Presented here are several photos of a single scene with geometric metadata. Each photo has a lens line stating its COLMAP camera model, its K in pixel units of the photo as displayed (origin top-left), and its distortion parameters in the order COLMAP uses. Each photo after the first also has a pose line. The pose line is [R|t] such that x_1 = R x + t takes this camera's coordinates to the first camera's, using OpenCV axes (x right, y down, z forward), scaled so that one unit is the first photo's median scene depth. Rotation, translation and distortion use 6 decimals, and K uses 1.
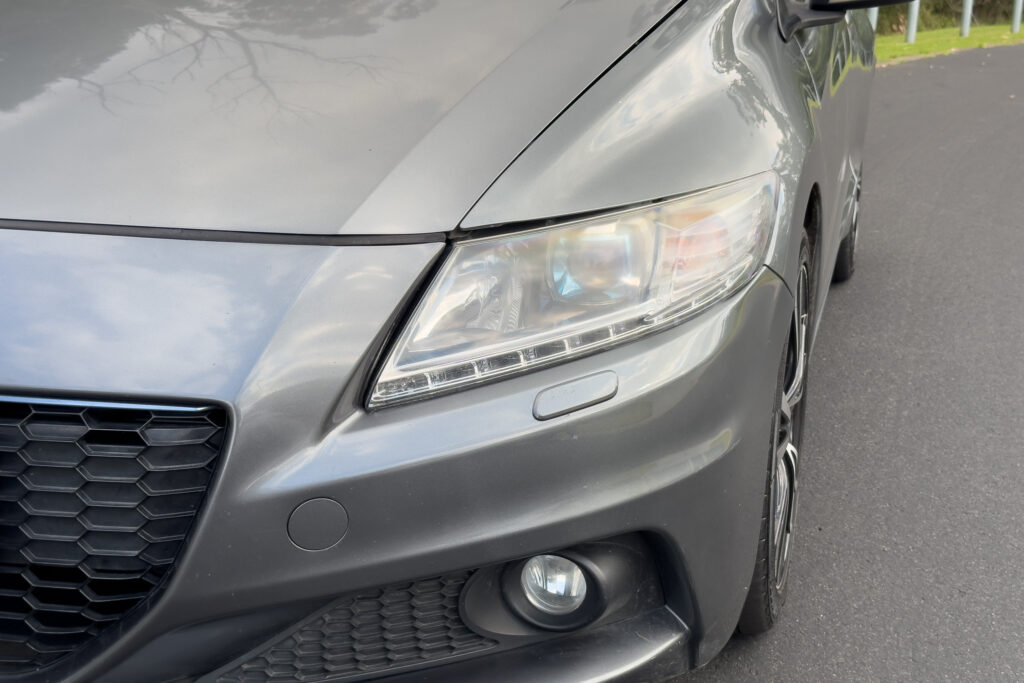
lens RADIAL K [[1448.0, 0, 518.8], [0, 1448.0, 346.1], [0, 0, 1]] dist [0.105033, 0.000000]
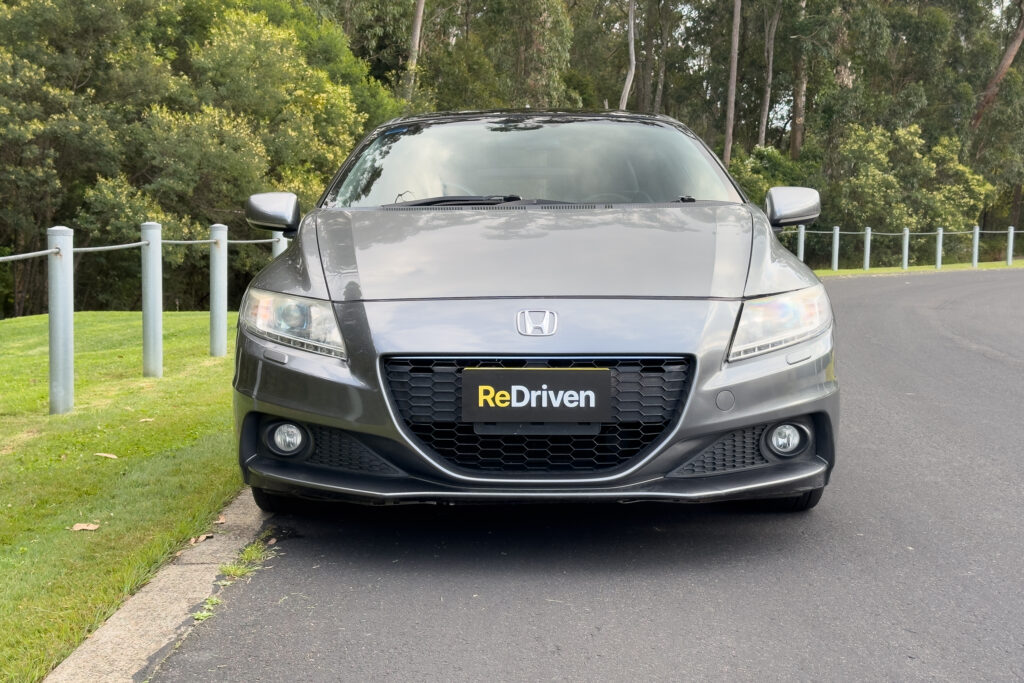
lens RADIAL K [[1448.0, 0, 509.6], [0, 1448.0, 341.9], [0, 0, 1]] dist [0.105033, 0.000000]
pose [[0.972030, -0.025300, 0.233492, -1.089147], [0.065163, 0.984200, -0.164631, 0.409137], [-0.225637, 0.175241, 0.958321, -1.403544]]
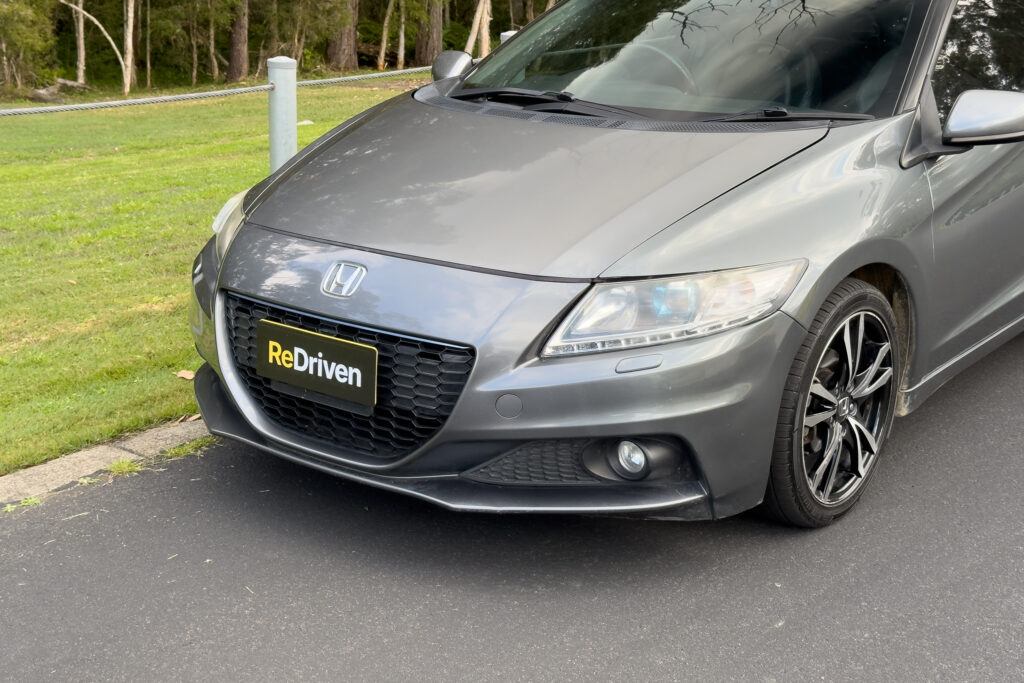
lens RADIAL K [[1448.0, 0, 513.1], [0, 1448.0, 342.7], [0, 0, 1]] dist [0.105033, 0.000000]
pose [[0.924133, 0.117107, -0.363680, 0.628746], [-0.111181, 0.993101, 0.037268, -0.053417], [0.365536, 0.005994, 0.930778, -1.001575]]
